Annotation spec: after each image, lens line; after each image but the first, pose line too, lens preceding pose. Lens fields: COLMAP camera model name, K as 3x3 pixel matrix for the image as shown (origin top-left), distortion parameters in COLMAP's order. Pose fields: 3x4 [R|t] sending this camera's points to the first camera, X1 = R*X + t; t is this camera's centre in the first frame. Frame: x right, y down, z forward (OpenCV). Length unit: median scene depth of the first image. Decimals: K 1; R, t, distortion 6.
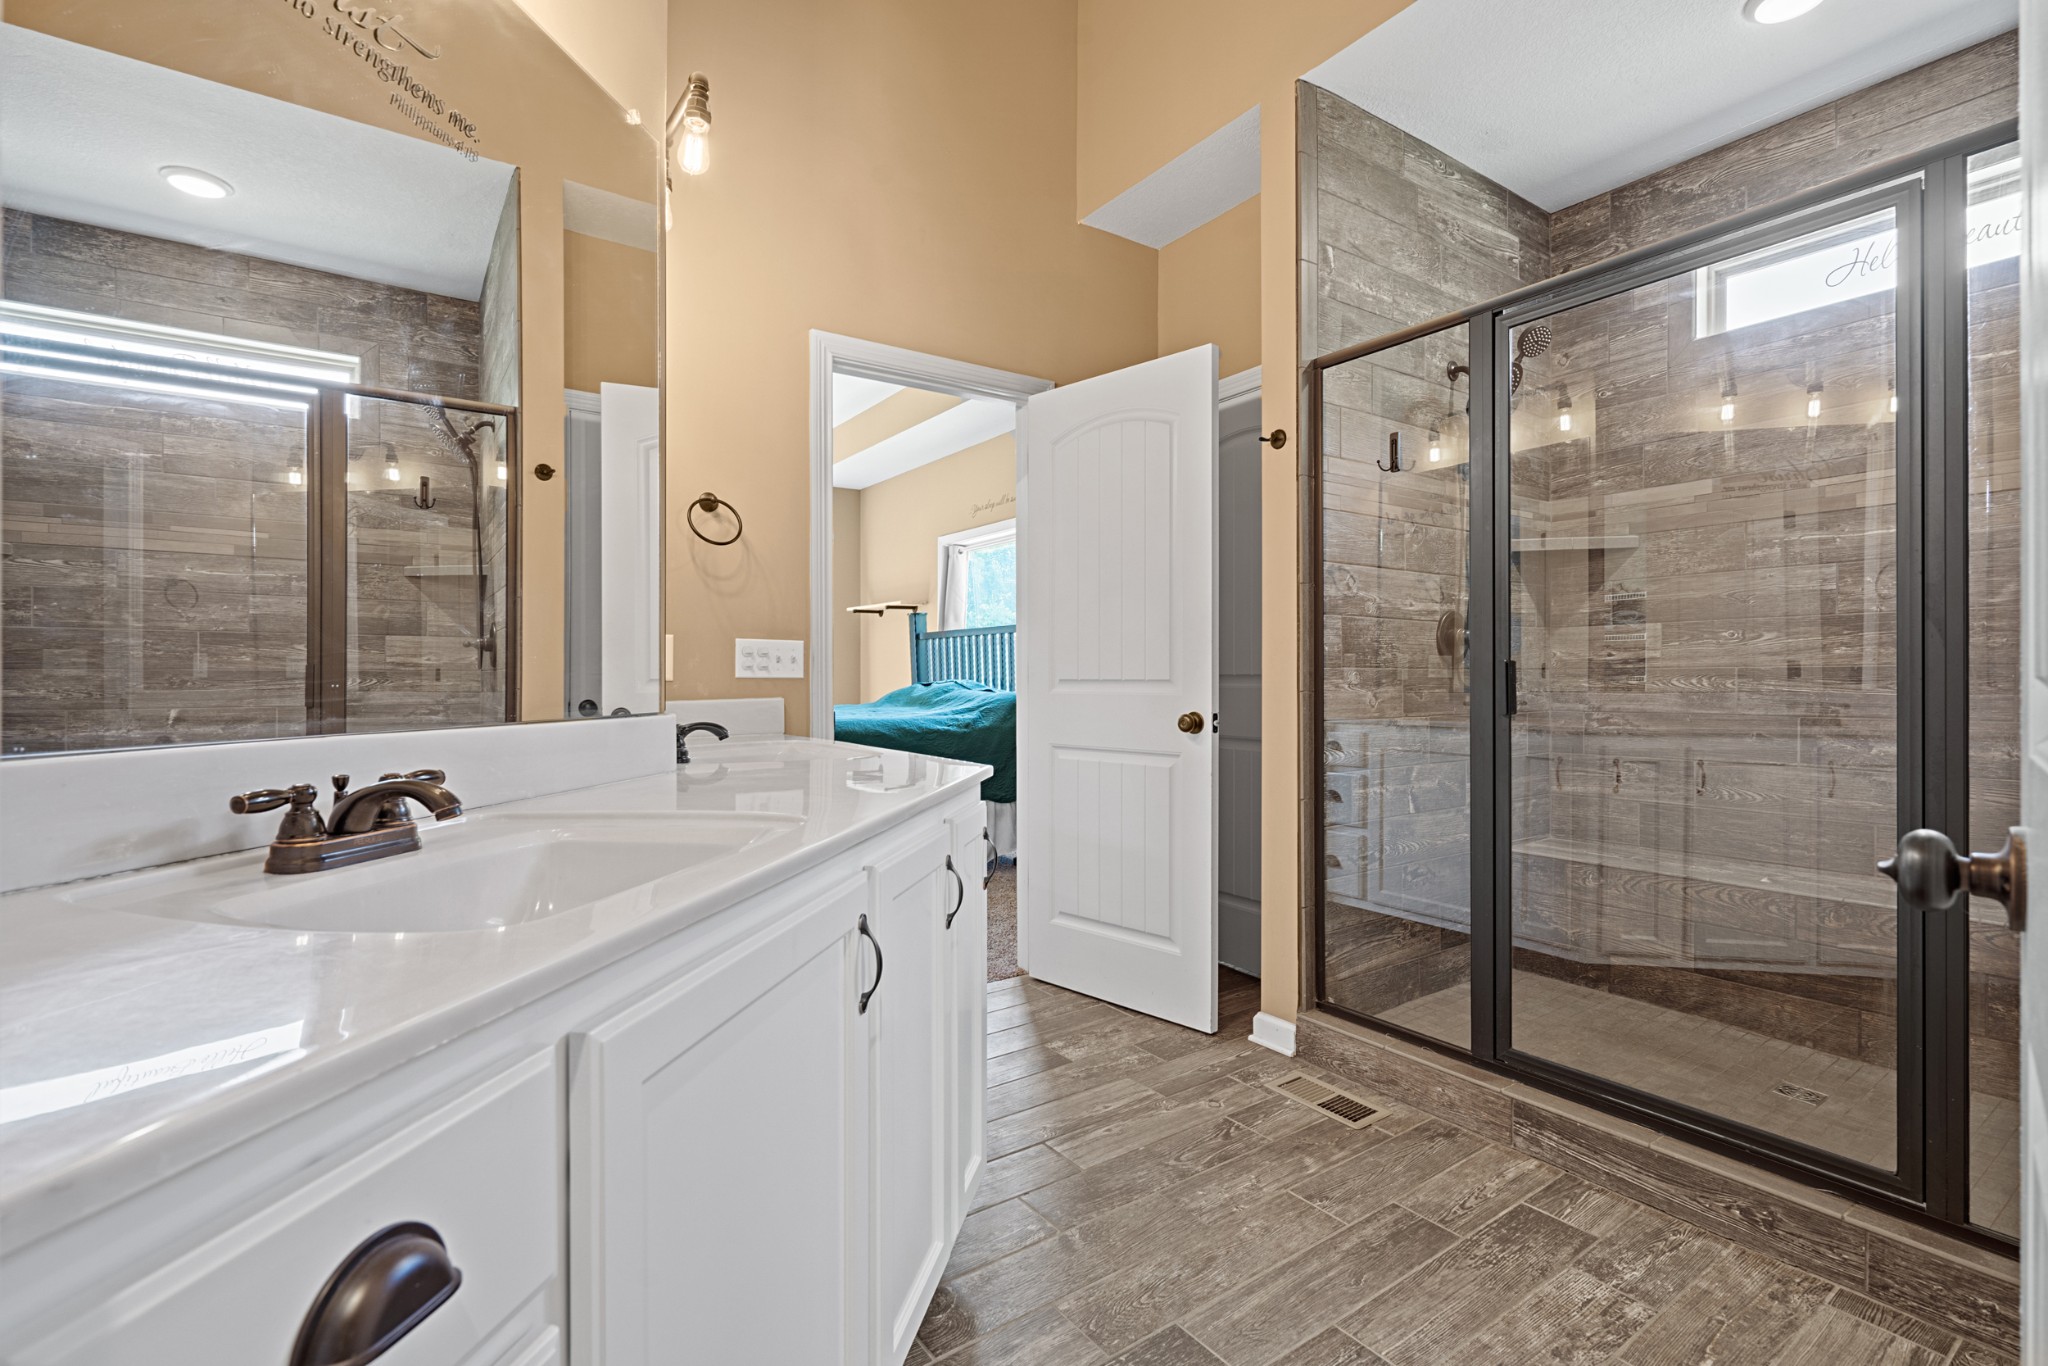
lens RADIAL K [[936.3, 0, 1039.6], [0, 936.3, 685.0], [0, 0, 1]] dist [-0.012502, 0.006013]
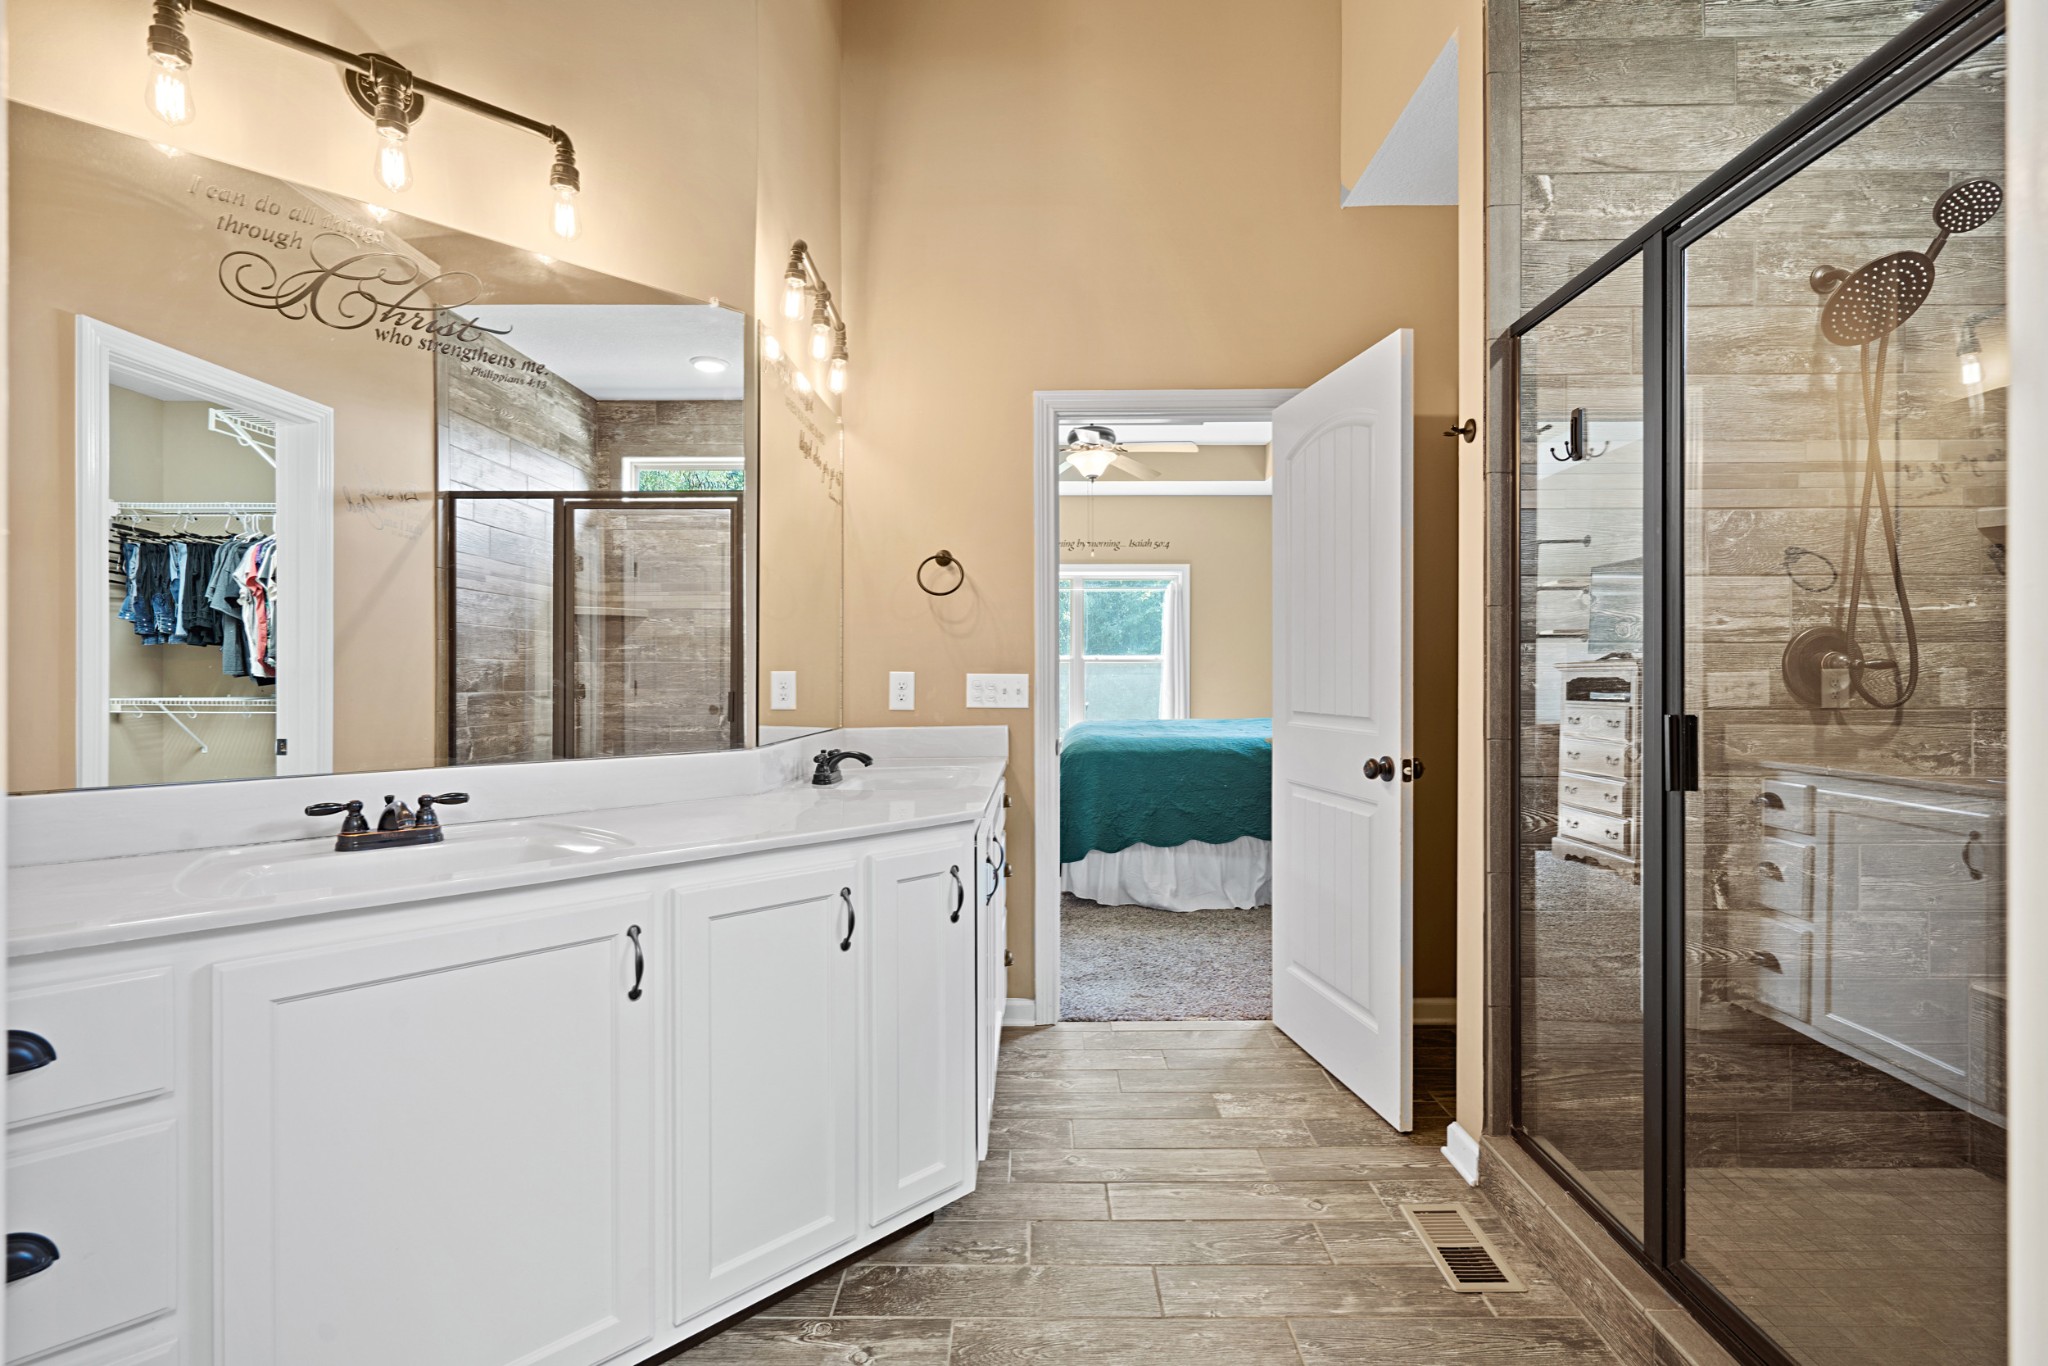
lens RADIAL K [[940.5, 0, 1024.0], [0, 940.5, 683.0], [0, 0, 1]] dist [-0.000704, 0.000915]
pose [[0.811716, 0.004239, -0.584037, 0.418180], [-0.004317, 0.999990, 0.001258, -0.040348], [0.584036, 0.001500, 0.811726, 0.099102]]
